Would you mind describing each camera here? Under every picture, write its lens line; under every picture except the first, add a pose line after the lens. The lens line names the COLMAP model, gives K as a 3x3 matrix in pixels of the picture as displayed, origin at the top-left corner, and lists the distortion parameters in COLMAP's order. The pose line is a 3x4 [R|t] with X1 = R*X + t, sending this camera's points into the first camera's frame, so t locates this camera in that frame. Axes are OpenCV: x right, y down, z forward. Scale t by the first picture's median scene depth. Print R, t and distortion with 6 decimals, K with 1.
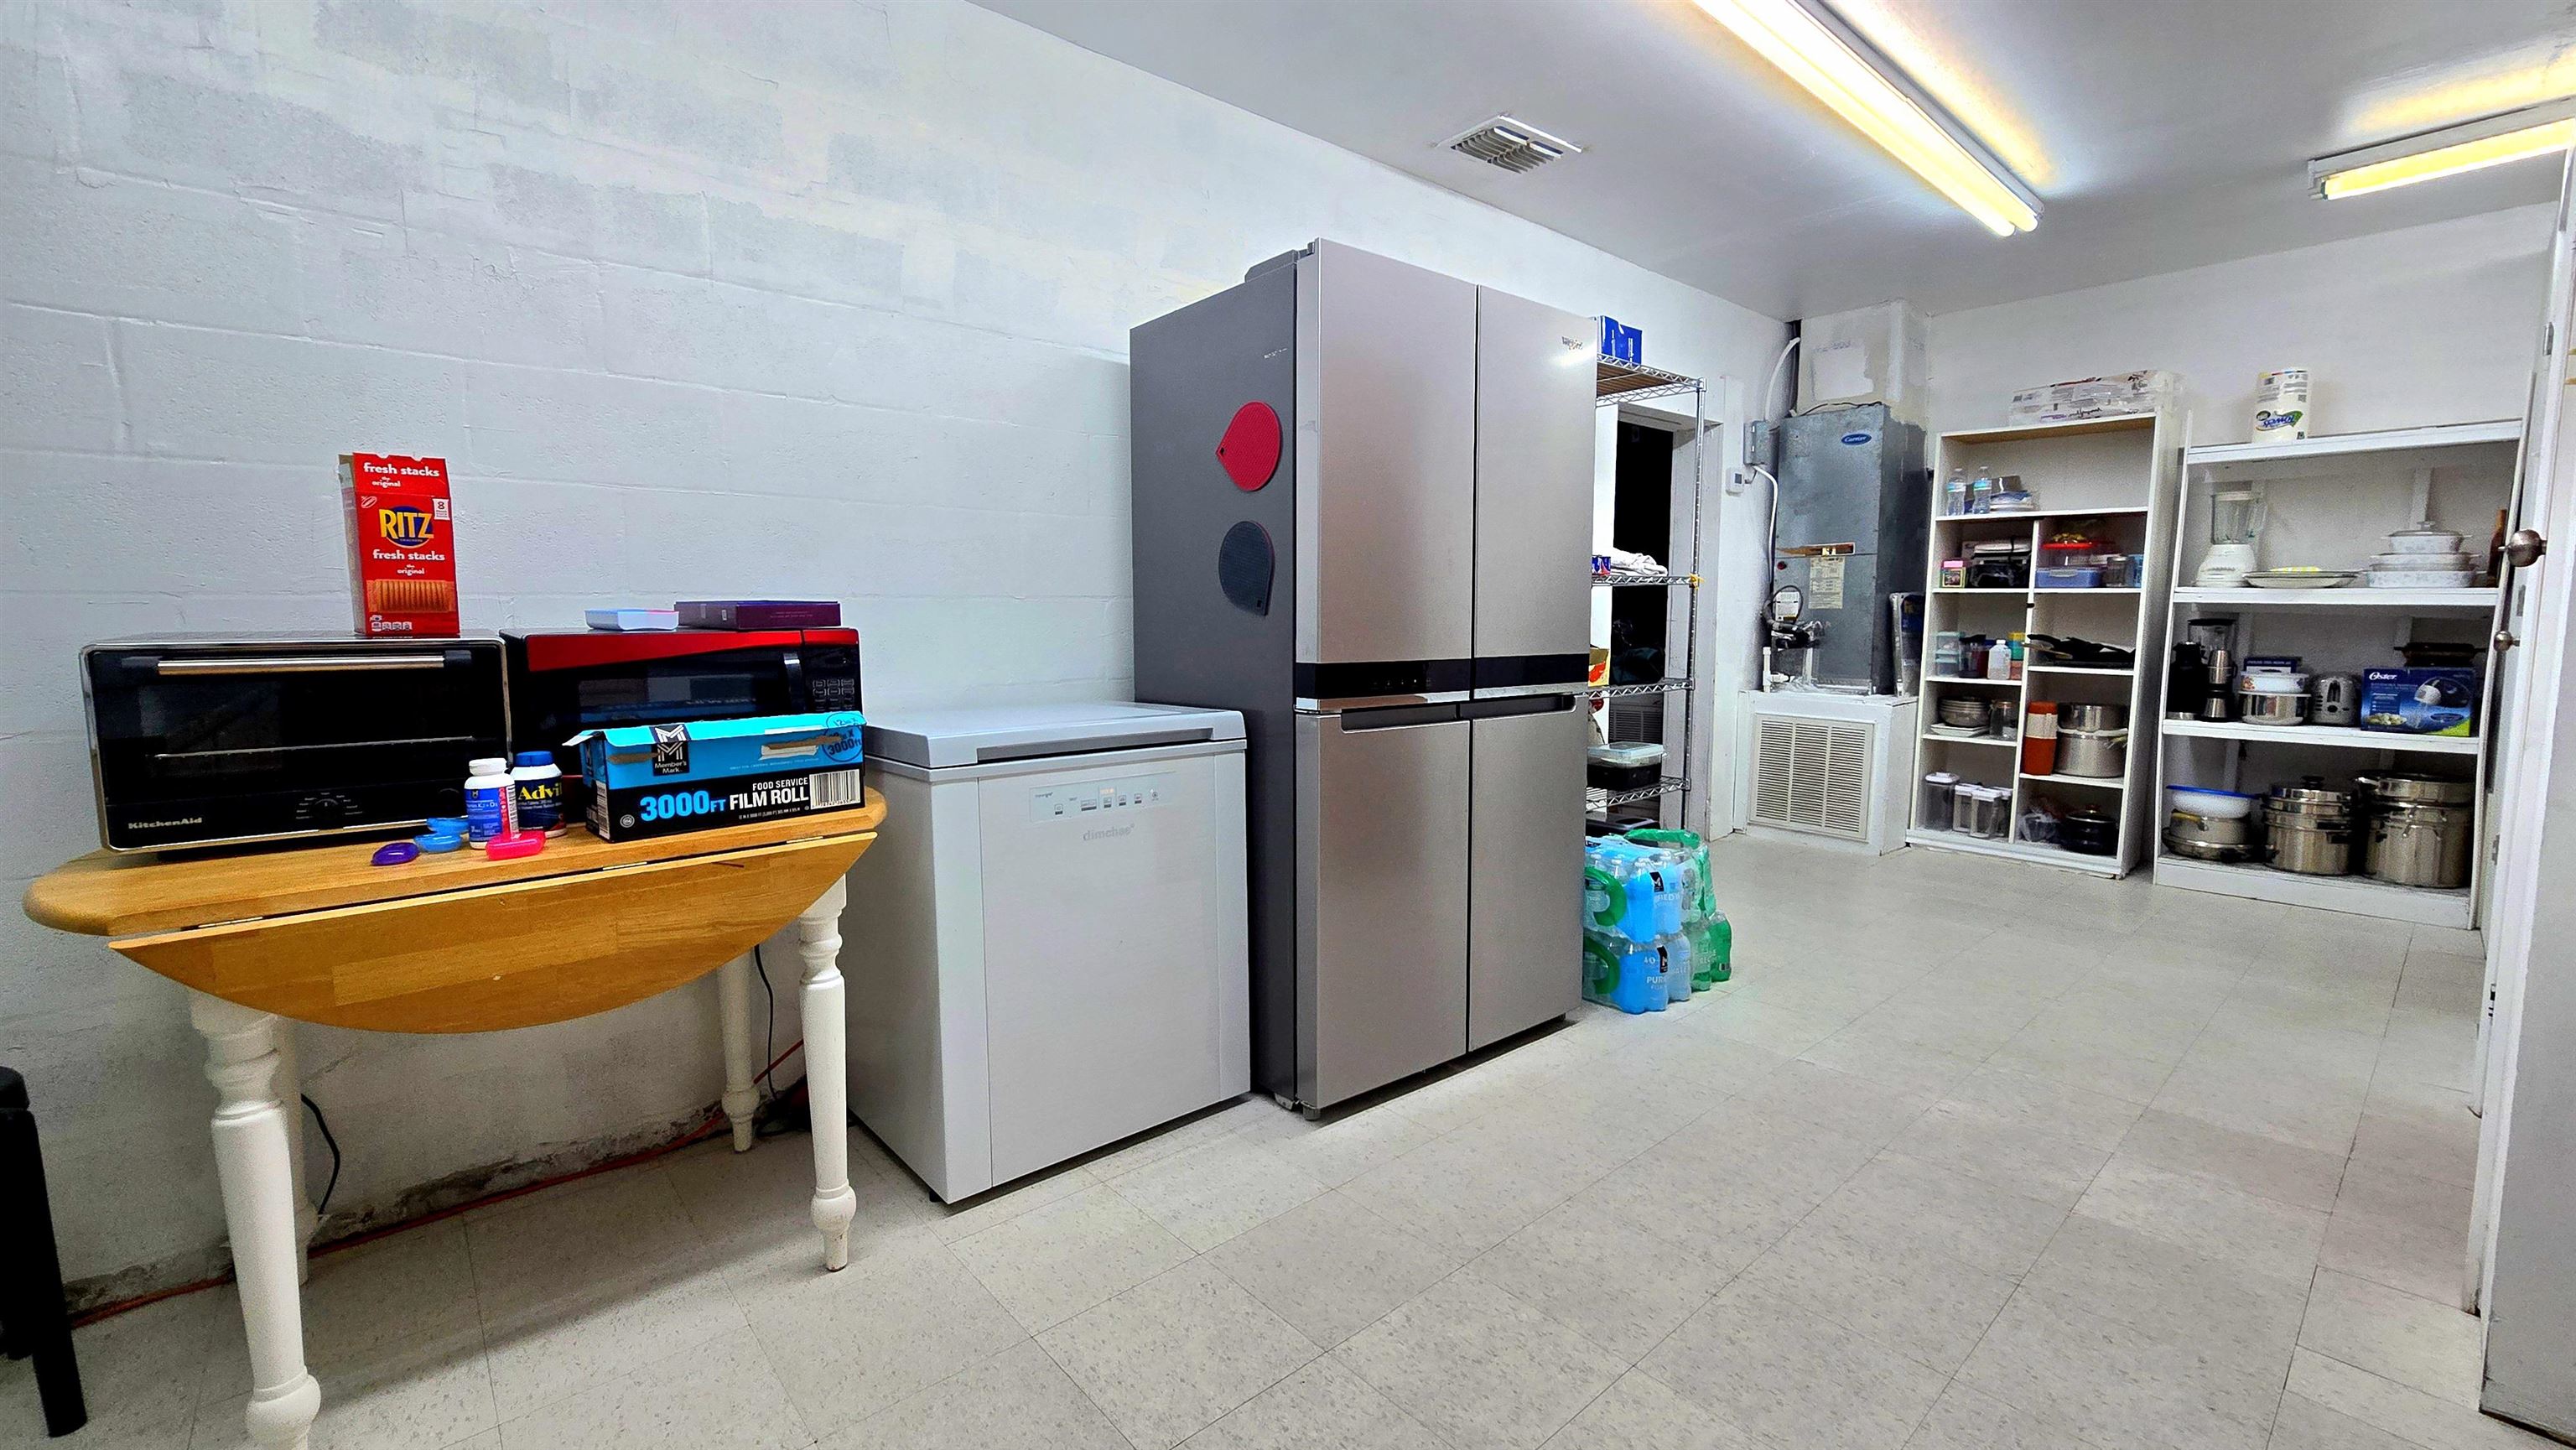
lens RADIAL K [[1066.1, 0, 1279.7], [0, 1066.1, 716.7], [0, 0, 1]] dist [-0.002642, 0.000765]
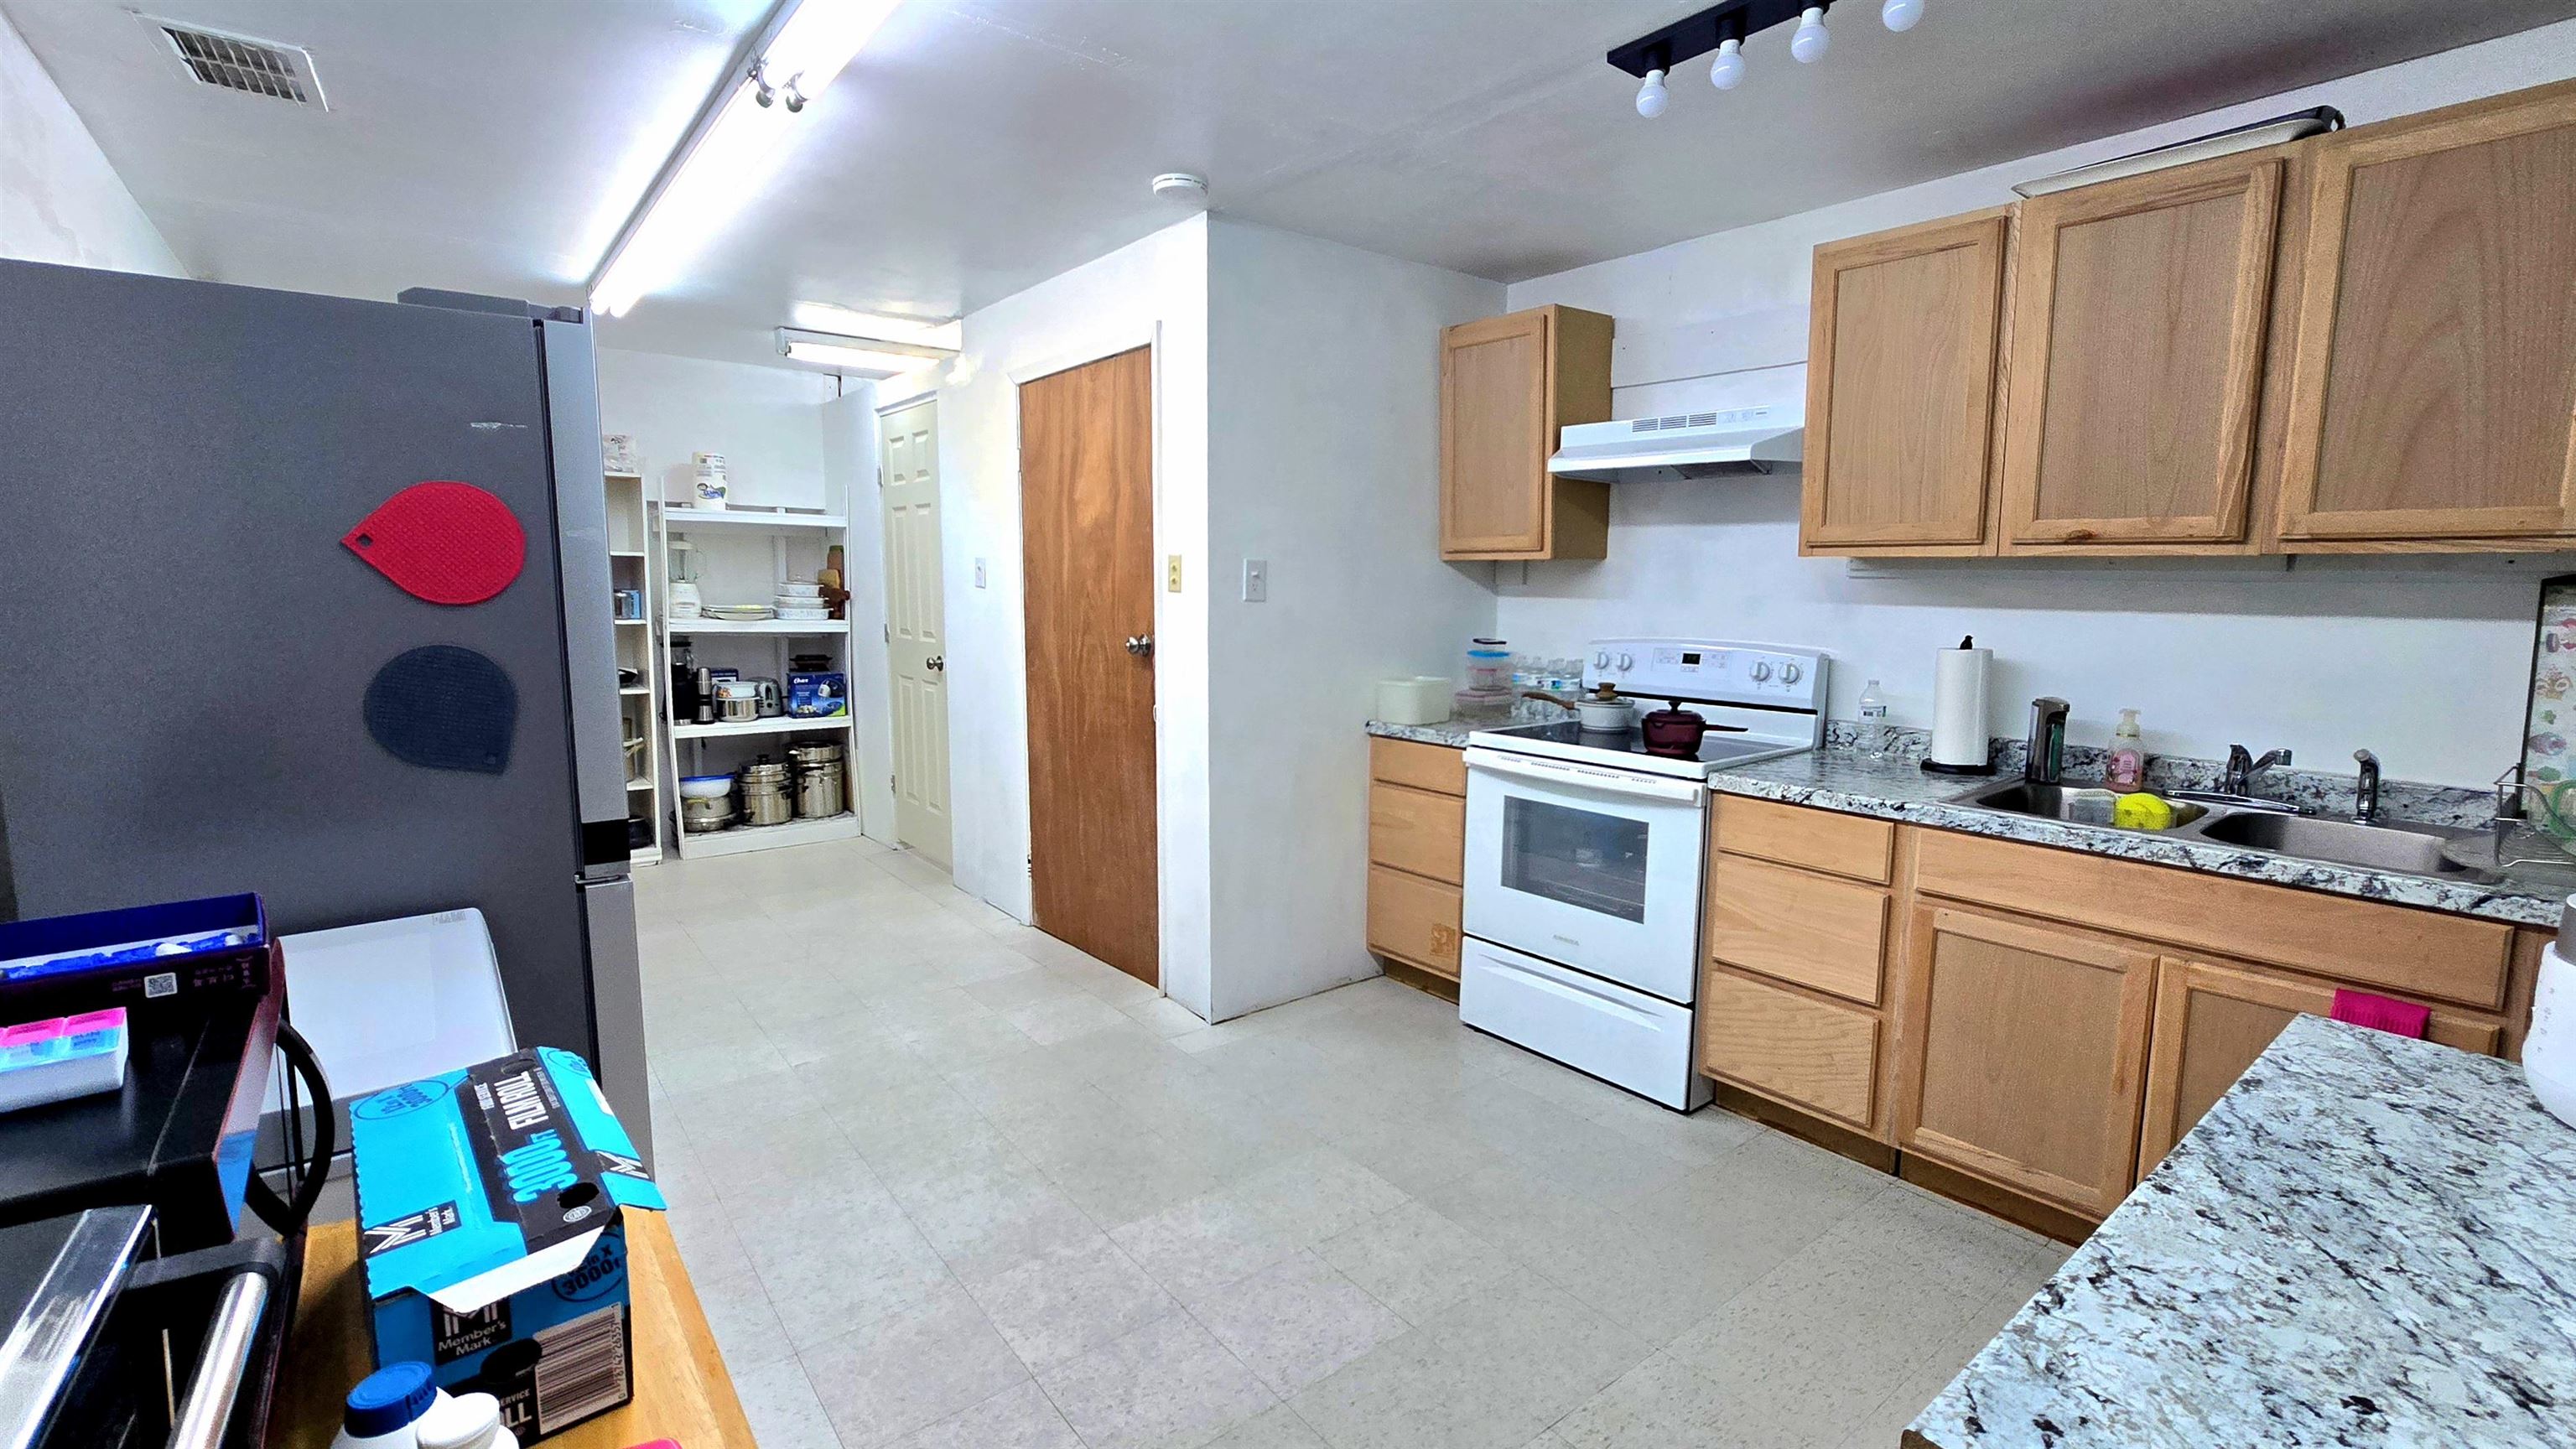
lens RADIAL K [[1133.4, 0, 1278.4], [0, 1133.4, 724.4], [0, 0, 1]] dist [-0.004748, -0.000956]
pose [[0.050016, -0.126460, 0.990710, -0.456842], [0.087917, 0.988658, 0.121760, -0.105154], [-0.994871, 0.081010, 0.060567, 0.245444]]
